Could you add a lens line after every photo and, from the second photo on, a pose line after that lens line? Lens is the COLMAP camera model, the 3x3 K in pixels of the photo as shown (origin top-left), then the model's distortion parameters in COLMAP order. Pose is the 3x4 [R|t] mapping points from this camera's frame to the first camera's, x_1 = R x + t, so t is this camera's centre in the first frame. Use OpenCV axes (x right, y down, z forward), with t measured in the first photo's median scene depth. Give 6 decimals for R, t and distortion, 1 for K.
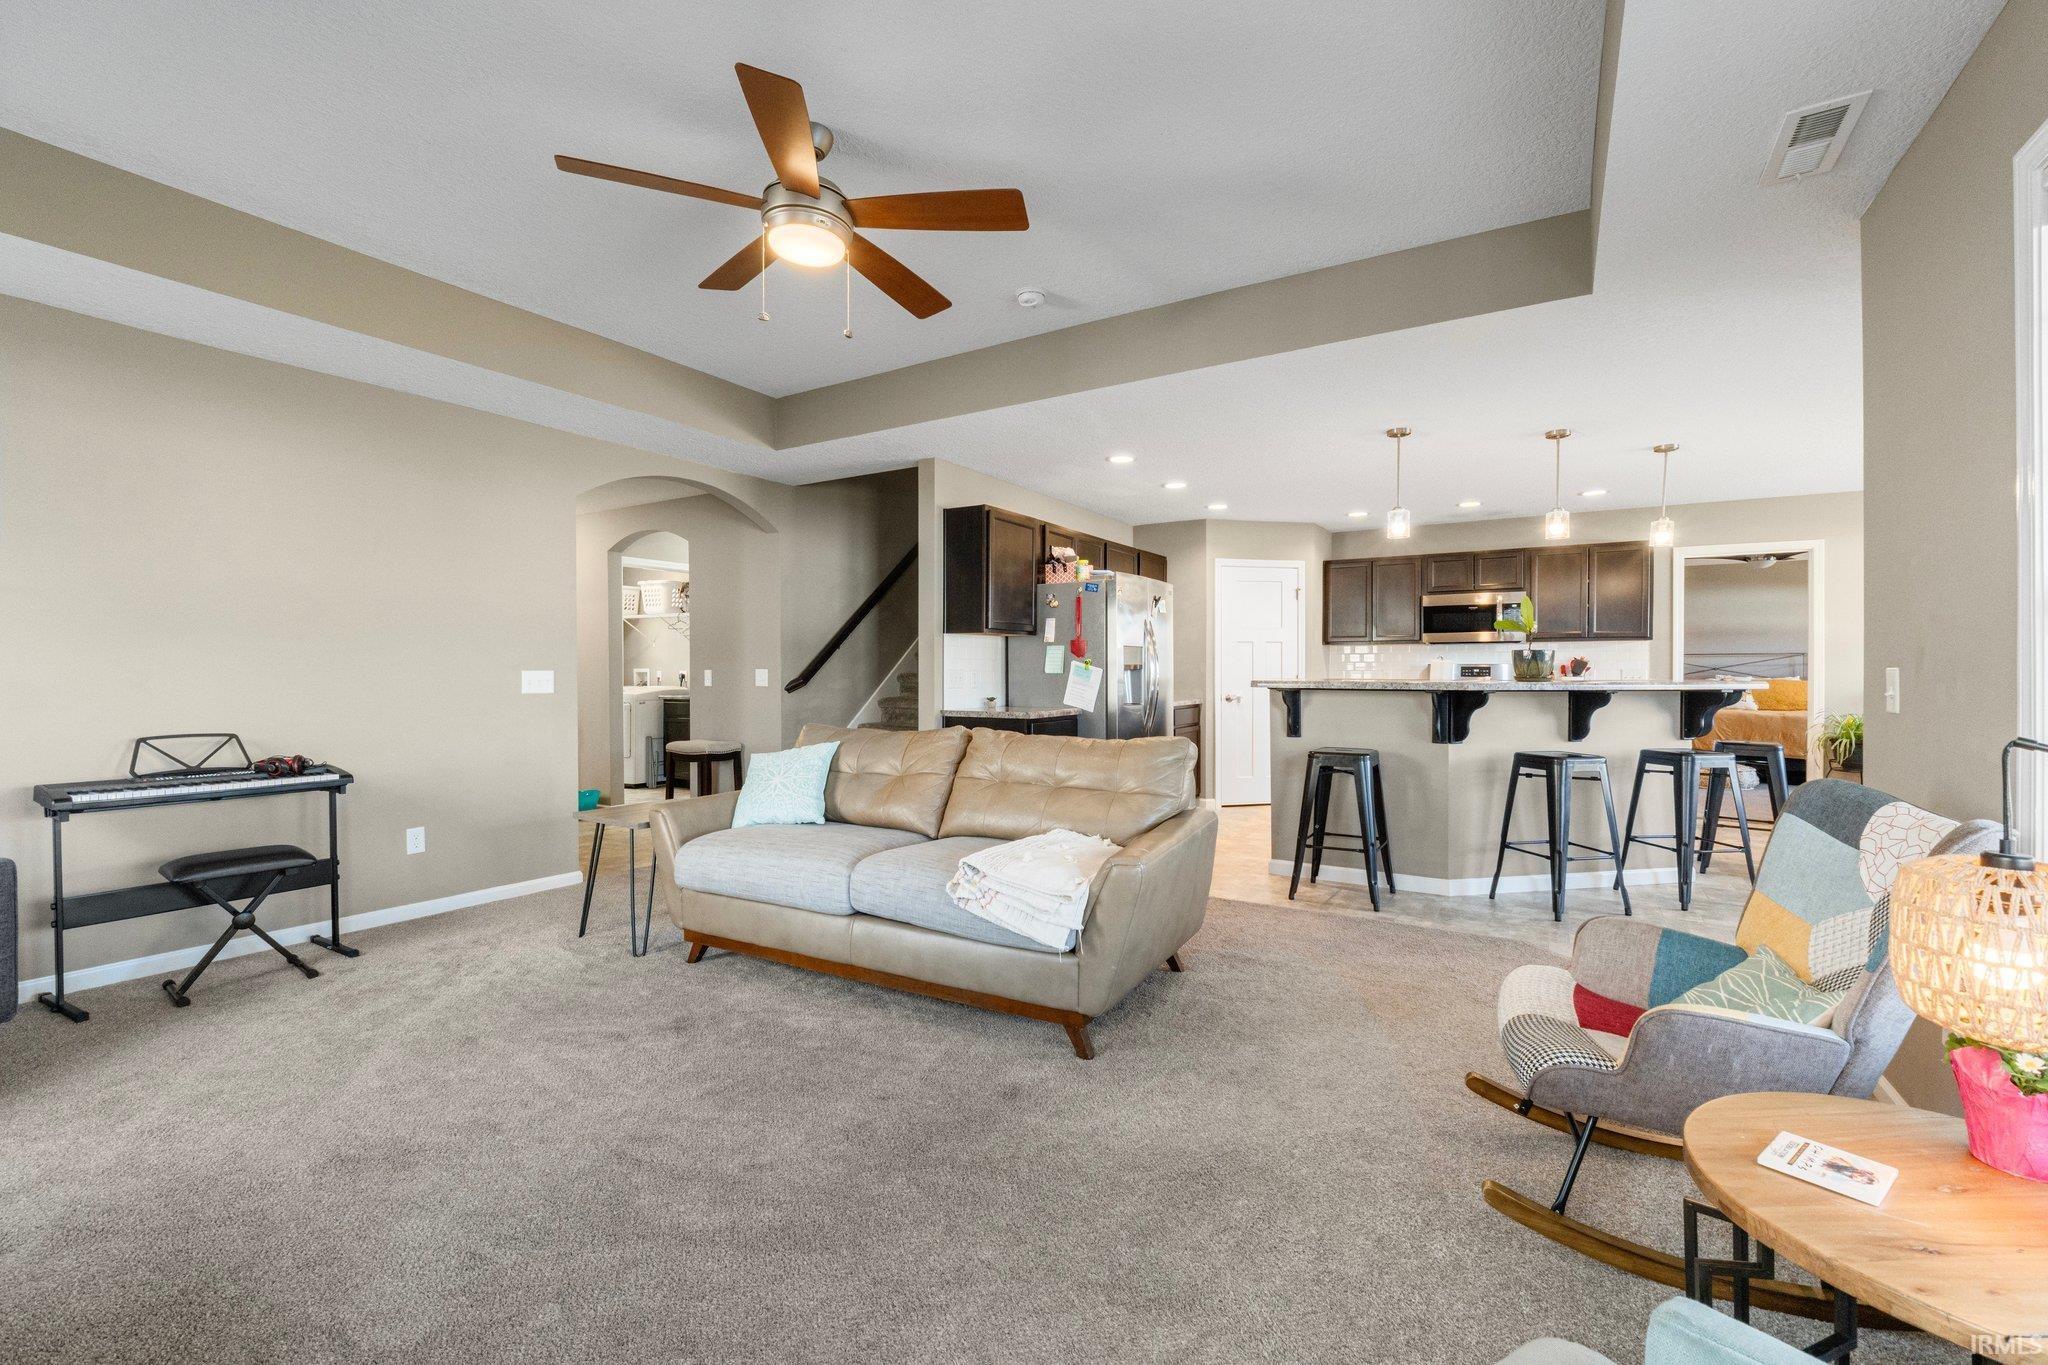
lens RADIAL K [[866.2, 0, 1024.3], [0, 866.2, 675.5], [0, 0, 1]] dist [-0.000873, -0.000061]
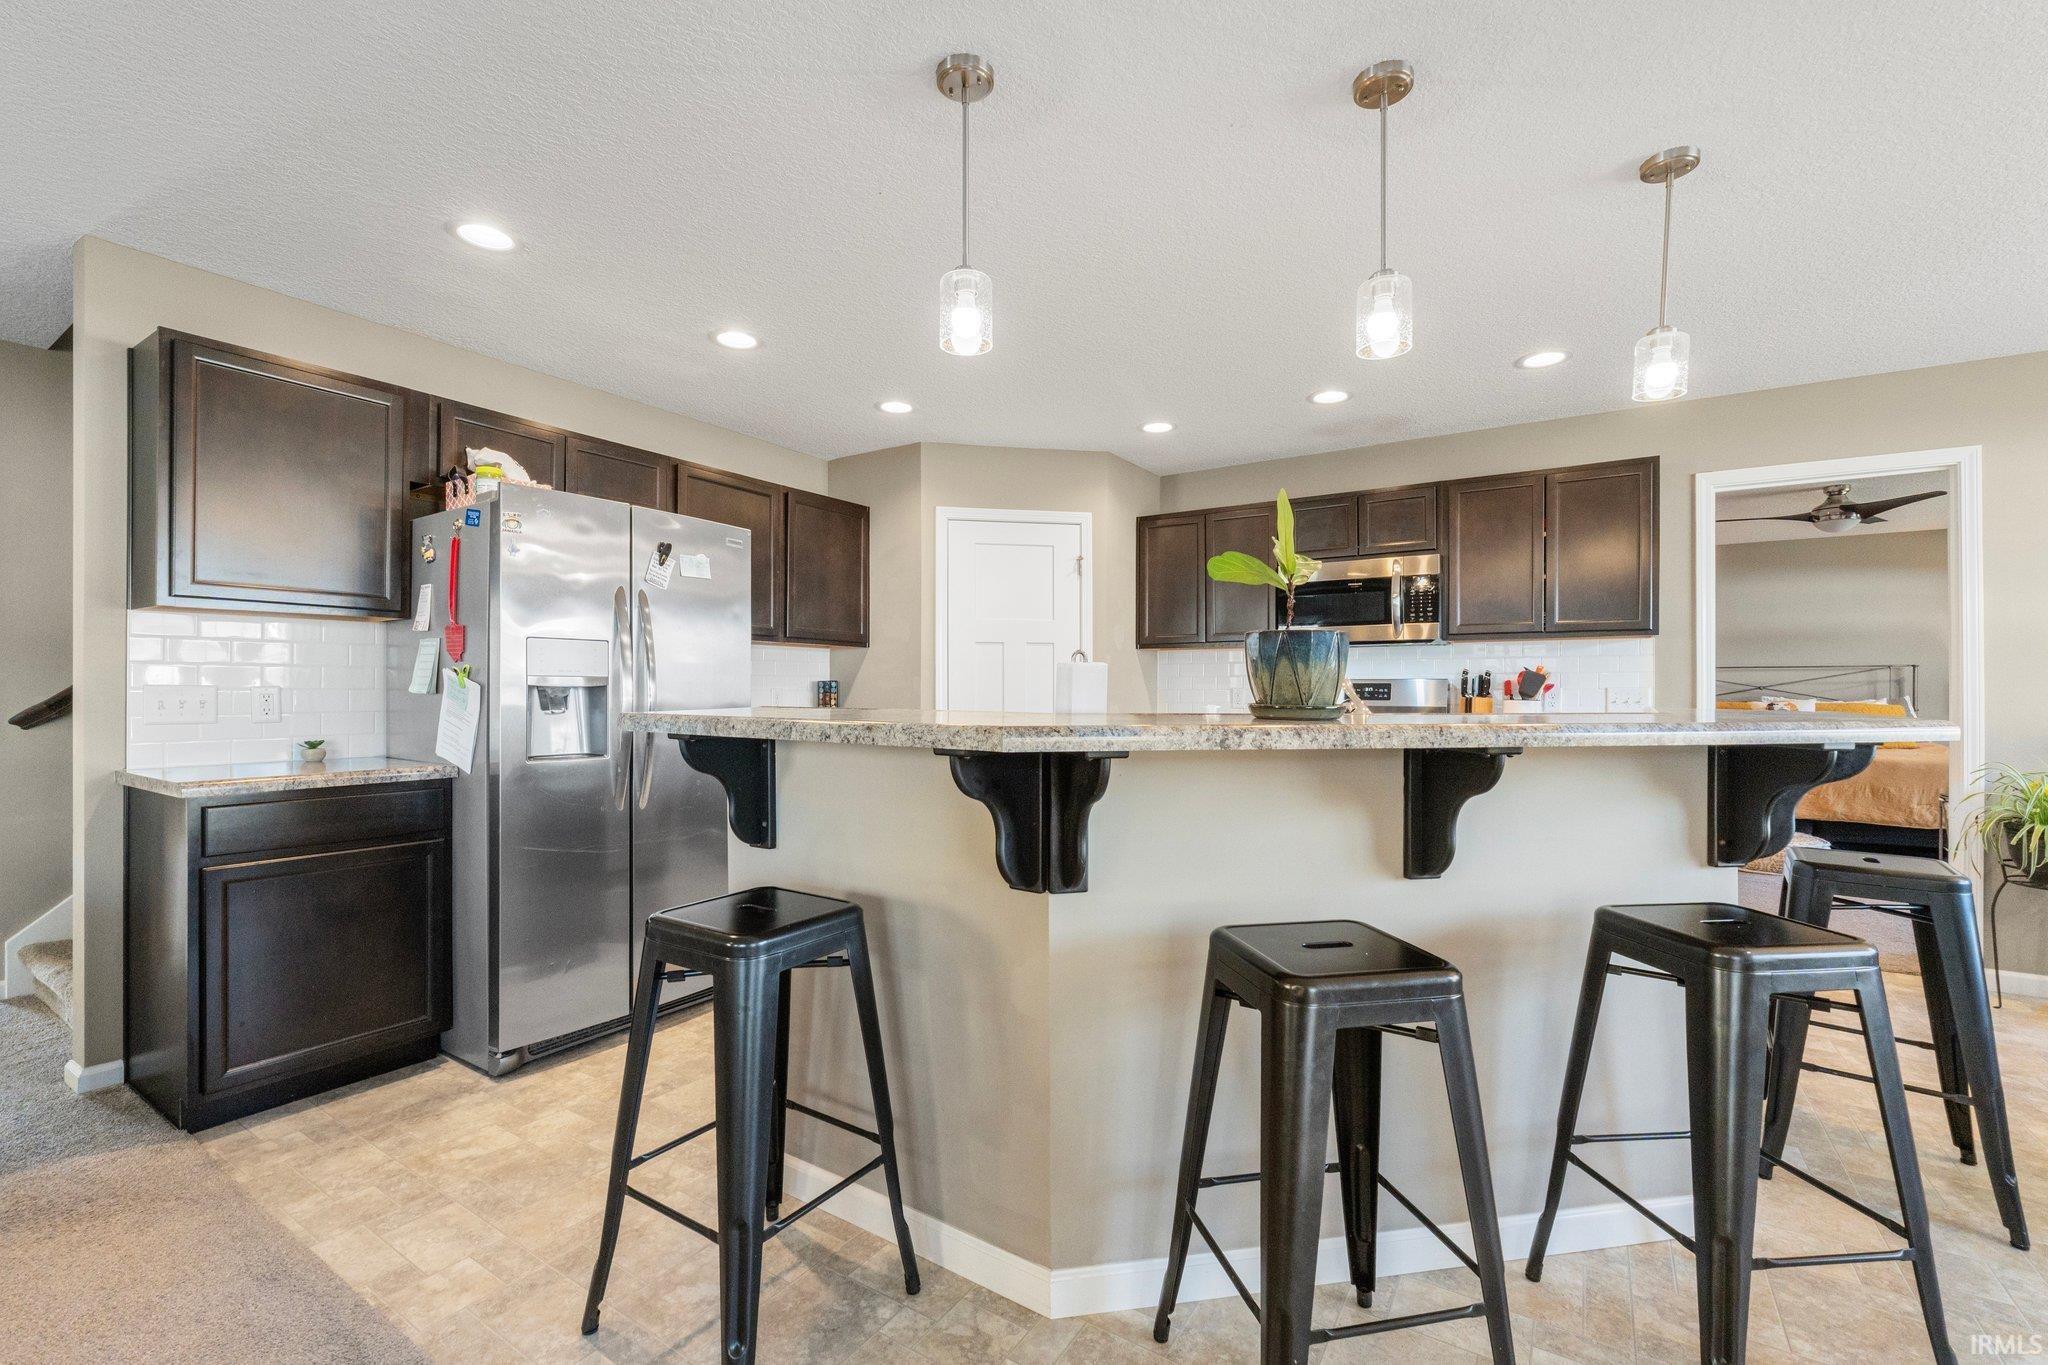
lens RADIAL K [[860.3, 0, 1022.7], [0, 860.3, 688.6], [0, 0, 1]] dist [-0.000049, -0.000028]
pose [[0.999656, 0.001864, -0.026162, 0.388256], [-0.002014, 0.999982, -0.005711, -0.003124], [0.026151, 0.005761, 0.999641, 0.510975]]
